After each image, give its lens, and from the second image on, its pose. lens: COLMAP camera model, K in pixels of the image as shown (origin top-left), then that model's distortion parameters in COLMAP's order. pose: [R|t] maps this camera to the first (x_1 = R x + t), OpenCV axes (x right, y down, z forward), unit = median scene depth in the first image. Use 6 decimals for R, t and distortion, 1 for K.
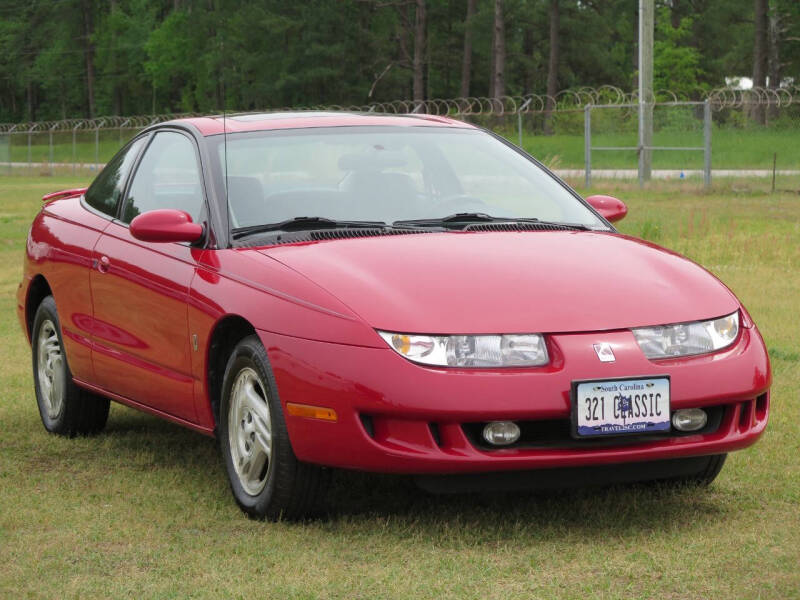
lens RADIAL K [[2591.6, 0, 402.7], [0, 2591.6, 292.2], [0, 0, 1]] dist [0.214496, 0.000000]
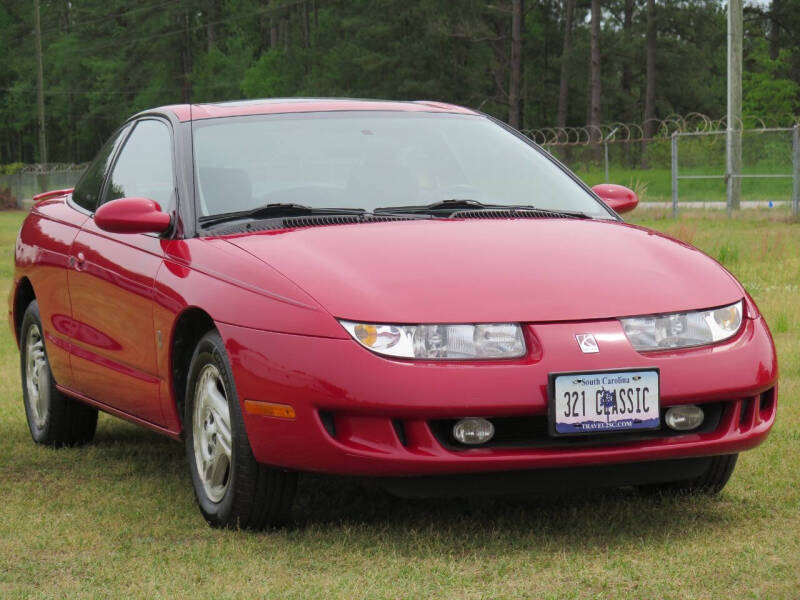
lens RADIAL K [[2591.6, 0, 394.9], [0, 2591.6, 308.5], [0, 0, 1]] dist [0.214496, 0.000000]
pose [[0.999015, -0.002519, -0.044311, 0.045133], [0.002084, 0.999949, -0.009853, 0.017764], [0.044334, 0.009750, 0.998969, 0.075908]]
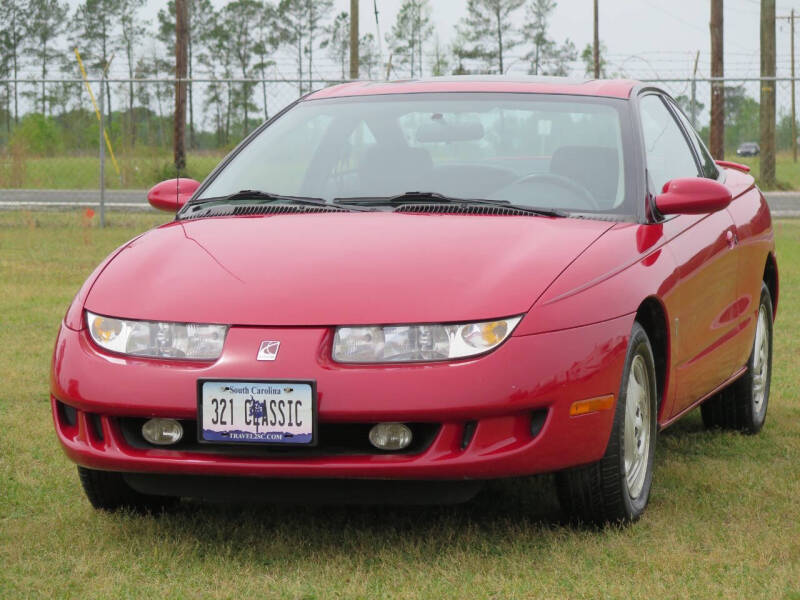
lens RADIAL K [[2591.6, 0, 406.6], [0, 2591.6, 298.7], [0, 0, 1]] dist [0.214496, 0.000000]
pose [[0.782943, 0.054008, -0.619744, 0.588089], [-0.047269, 0.998509, 0.027300, -0.018208], [0.620295, 0.007920, 0.784329, 0.302253]]
